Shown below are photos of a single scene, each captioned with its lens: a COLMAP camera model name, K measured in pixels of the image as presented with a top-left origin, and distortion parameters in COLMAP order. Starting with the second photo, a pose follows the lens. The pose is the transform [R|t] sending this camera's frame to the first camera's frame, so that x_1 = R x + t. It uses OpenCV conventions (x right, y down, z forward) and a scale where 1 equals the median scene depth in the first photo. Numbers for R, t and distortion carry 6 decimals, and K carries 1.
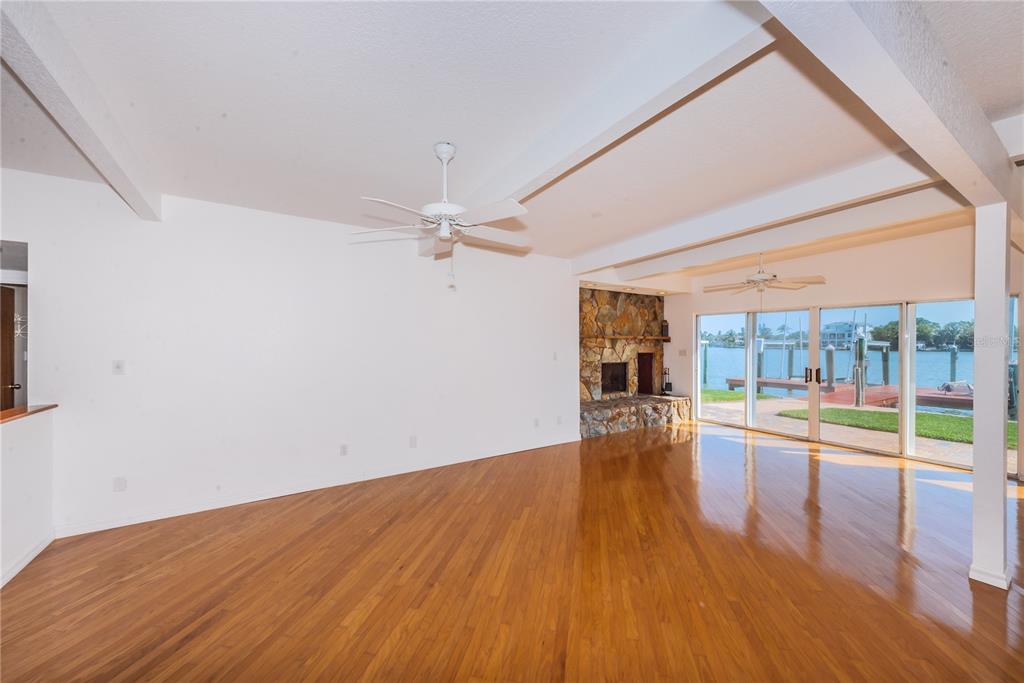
lens RADIAL K [[379.3, 0, 505.5], [0, 379.3, 336.0], [0, 0, 1]] dist [0.003879, 0.000180]
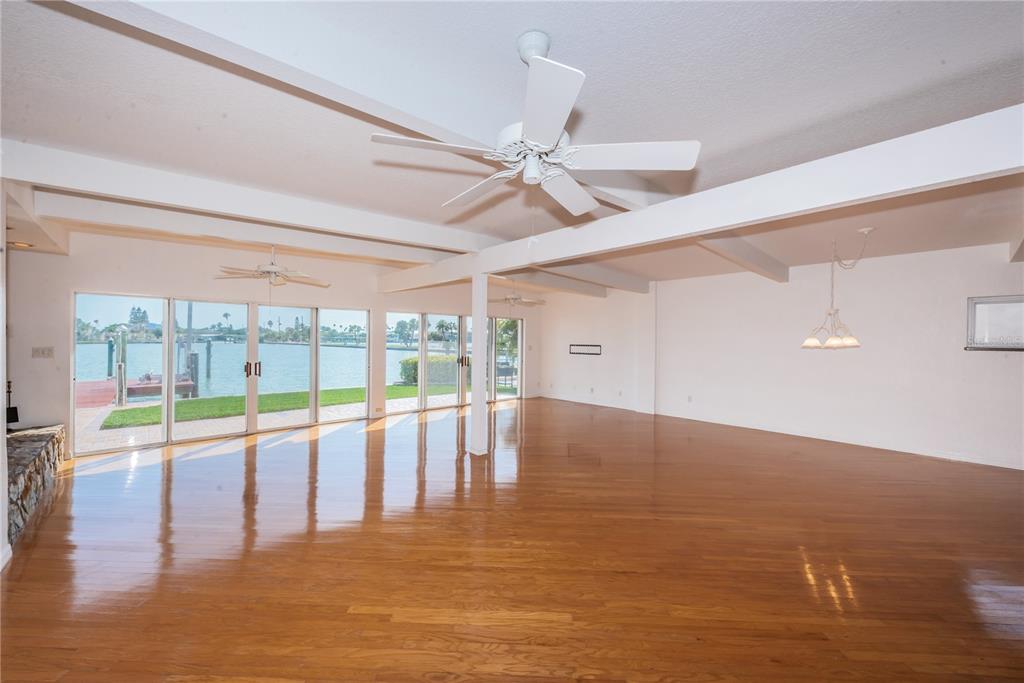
lens RADIAL K [[396.9, 0, 508.7], [0, 396.9, 344.7], [0, 0, 1]] dist [-0.000535, -0.000006]
pose [[-0.211245, -0.016236, 0.977298, -0.176231], [-0.026325, 0.999594, 0.010916, 0.003807], [-0.977079, -0.023421, -0.211587, 0.258446]]
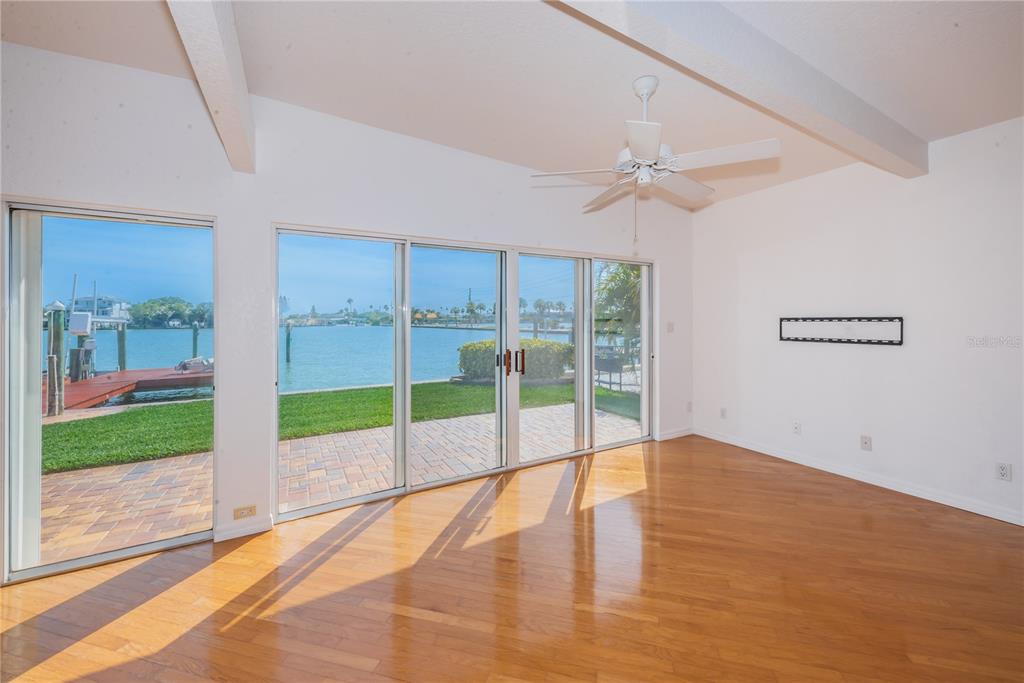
lens RADIAL K [[379.3, 0, 522.2], [0, 379.3, 319.7], [0, 0, 1]] dist [0.003879, 0.000180]
pose [[0.011974, -0.000895, 0.999928, 0.255690], [-0.011500, 0.999933, 0.001033, 0.012180], [-0.999862, -0.011512, 0.011963, 0.175684]]
